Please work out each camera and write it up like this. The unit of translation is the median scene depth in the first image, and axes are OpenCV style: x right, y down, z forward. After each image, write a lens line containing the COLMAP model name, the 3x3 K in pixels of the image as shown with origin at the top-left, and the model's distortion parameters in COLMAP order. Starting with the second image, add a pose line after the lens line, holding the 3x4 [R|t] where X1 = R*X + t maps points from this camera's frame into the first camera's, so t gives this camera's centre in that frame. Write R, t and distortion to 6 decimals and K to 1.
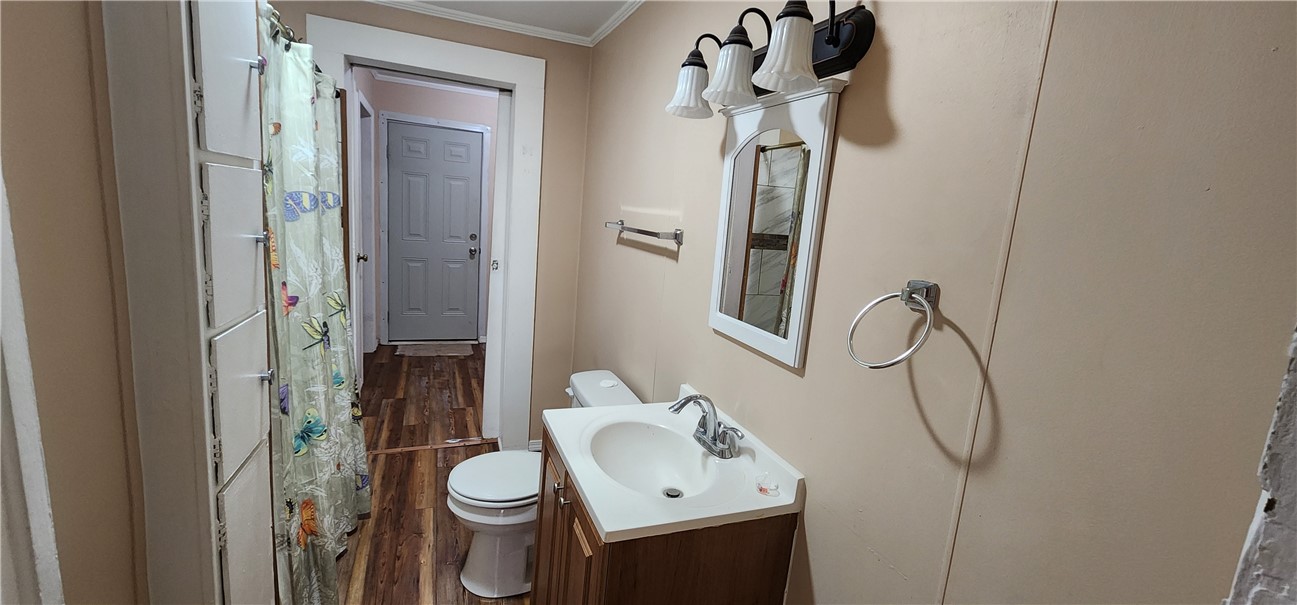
lens RADIAL K [[536.4, 0, 650.6], [0, 536.4, 304.3], [0, 0, 1]] dist [0.014891, -0.000268]
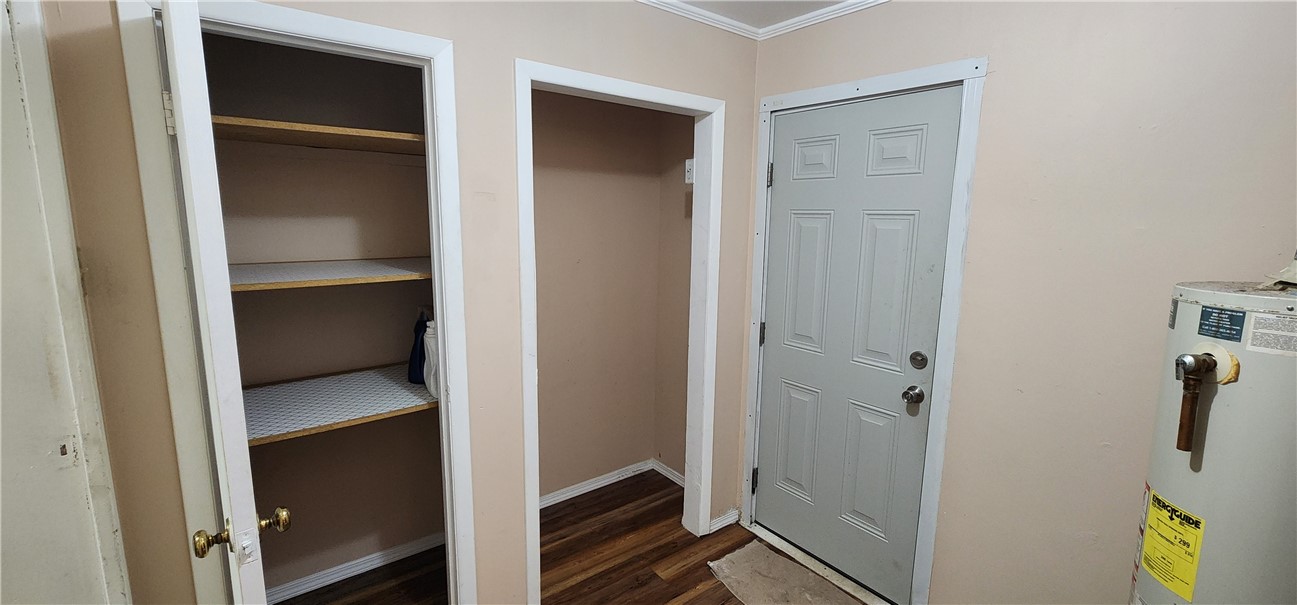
lens RADIAL K [[536.4, 0, 650.6], [0, 536.4, 304.3], [0, 0, 1]] dist [0.014891, -0.000268]
pose [[0.280504, 0.082215, -0.956325, -0.016123], [-0.157006, 0.986836, 0.038786, -0.151810], [0.946925, 0.139269, 0.289720, 0.707817]]
